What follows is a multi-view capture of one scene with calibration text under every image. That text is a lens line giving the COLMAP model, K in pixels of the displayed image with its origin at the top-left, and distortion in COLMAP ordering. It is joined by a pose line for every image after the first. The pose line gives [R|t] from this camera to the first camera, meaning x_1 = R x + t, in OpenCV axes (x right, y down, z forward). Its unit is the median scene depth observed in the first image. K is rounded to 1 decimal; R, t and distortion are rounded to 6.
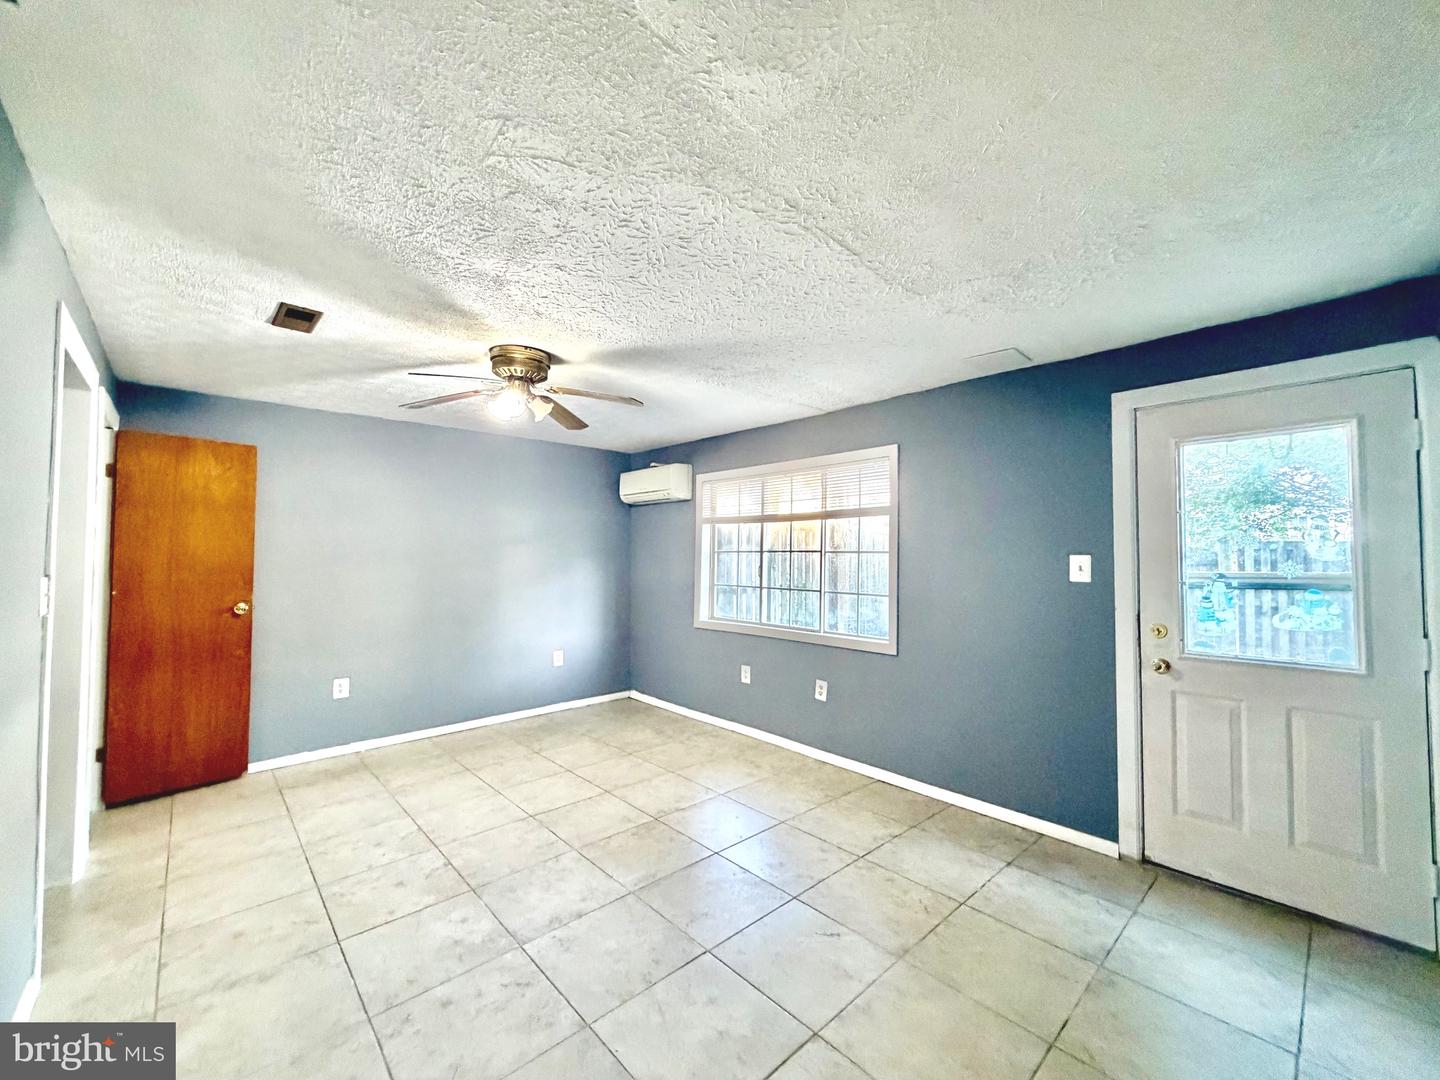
lens RADIAL K [[574.9, 0, 715.9], [0, 574.9, 541.4], [0, 0, 1]] dist [-0.000286, 0.000468]
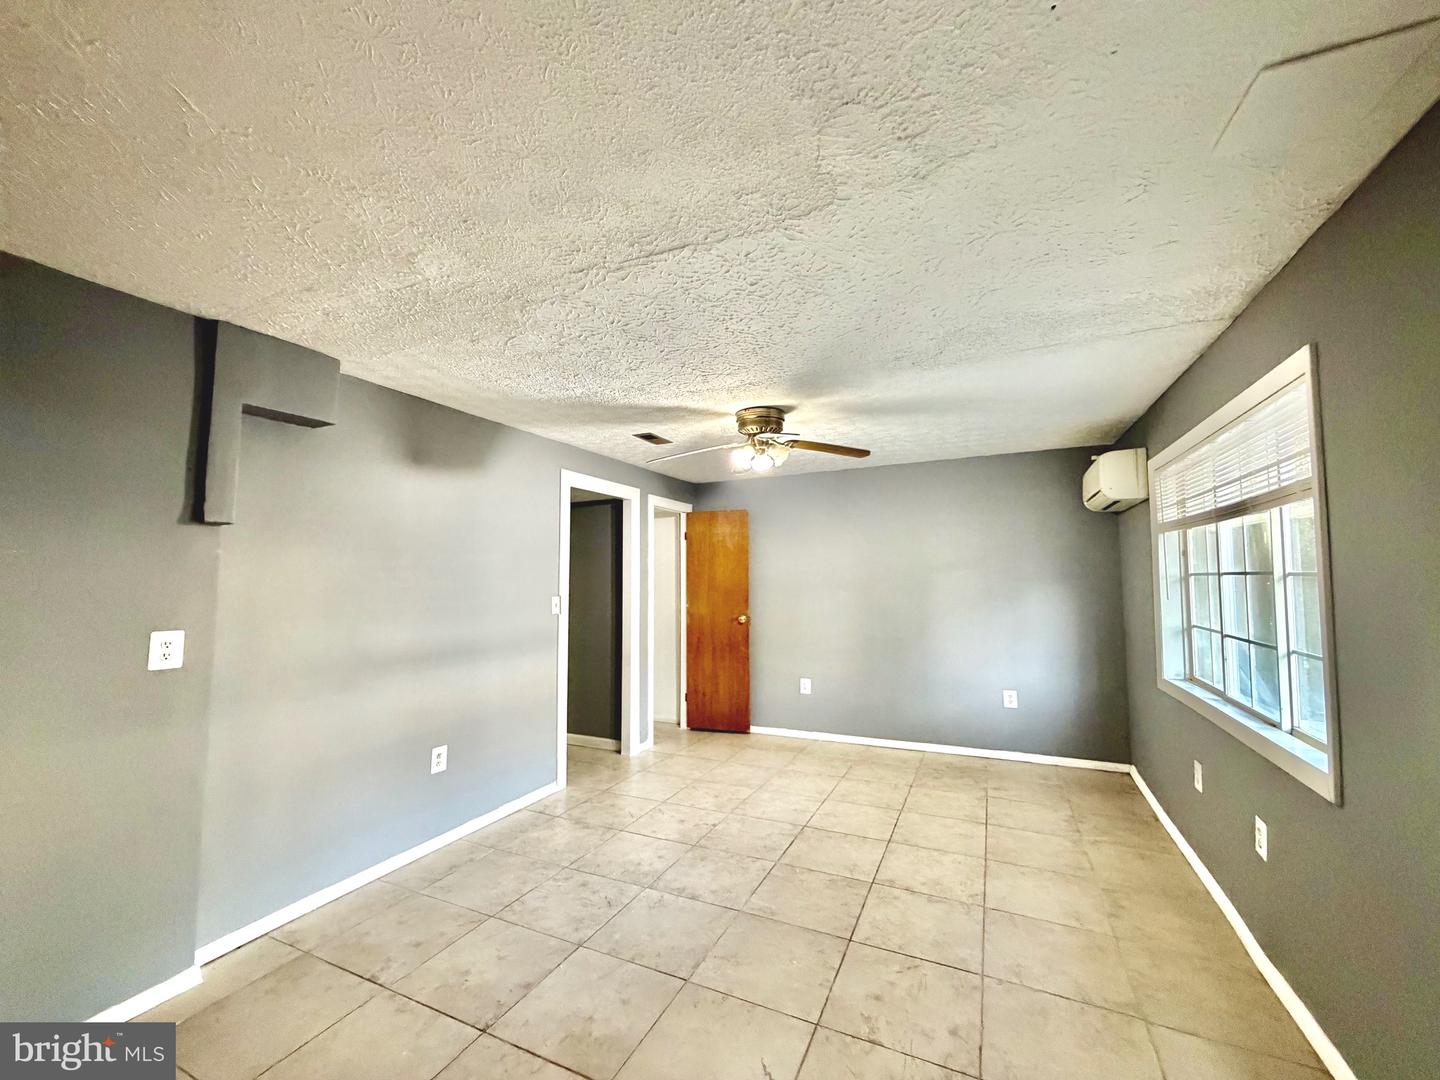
lens RADIAL K [[574.9, 0, 717.2], [0, 574.9, 542.0], [0, 0, 1]] dist [-0.000286, 0.000468]
pose [[0.373905, -0.068241, -0.924953, 0.566569], [0.033969, 0.997628, -0.059871, 0.003520], [0.926845, -0.009034, 0.375336, 0.386260]]
